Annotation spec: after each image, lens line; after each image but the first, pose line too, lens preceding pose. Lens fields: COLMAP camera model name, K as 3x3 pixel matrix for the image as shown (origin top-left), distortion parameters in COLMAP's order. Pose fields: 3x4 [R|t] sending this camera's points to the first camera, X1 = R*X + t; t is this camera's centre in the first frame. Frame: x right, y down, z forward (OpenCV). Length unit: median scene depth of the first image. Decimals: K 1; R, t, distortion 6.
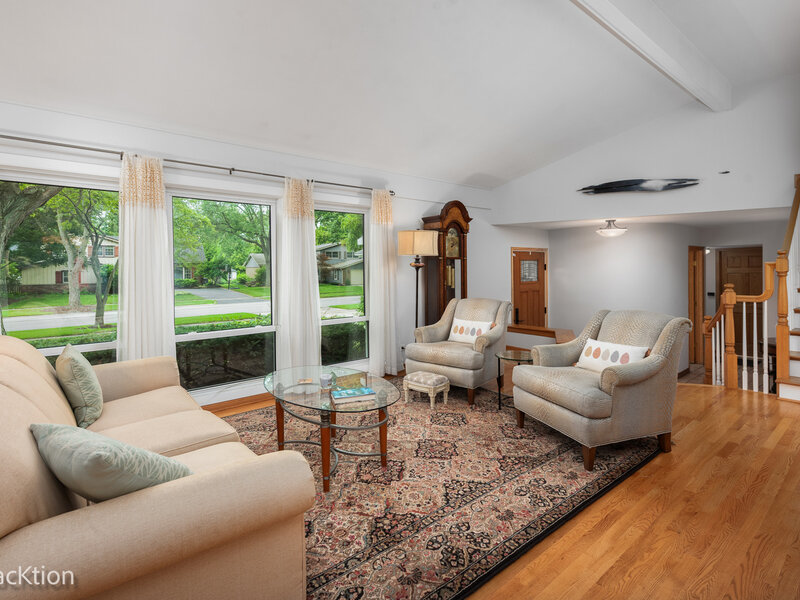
lens RADIAL K [[408.0, 0, 421.1], [0, 408.0, 269.8], [0, 0, 1]] dist [0.002016, 0.000062]
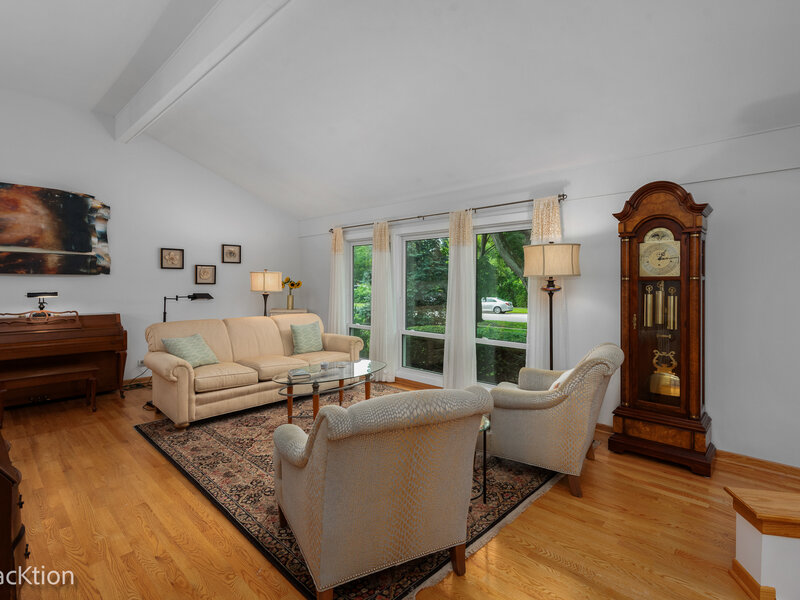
lens RADIAL K [[407.5, 0, 403.9], [0, 407.5, 280.9], [0, 0, 1]] dist [0.004247, -0.000428]
pose [[0.096846, 0.014193, -0.995198, 1.526100], [-0.002198, 0.999899, 0.014046, -0.077736], [0.995297, 0.000827, 0.096868, 1.350399]]
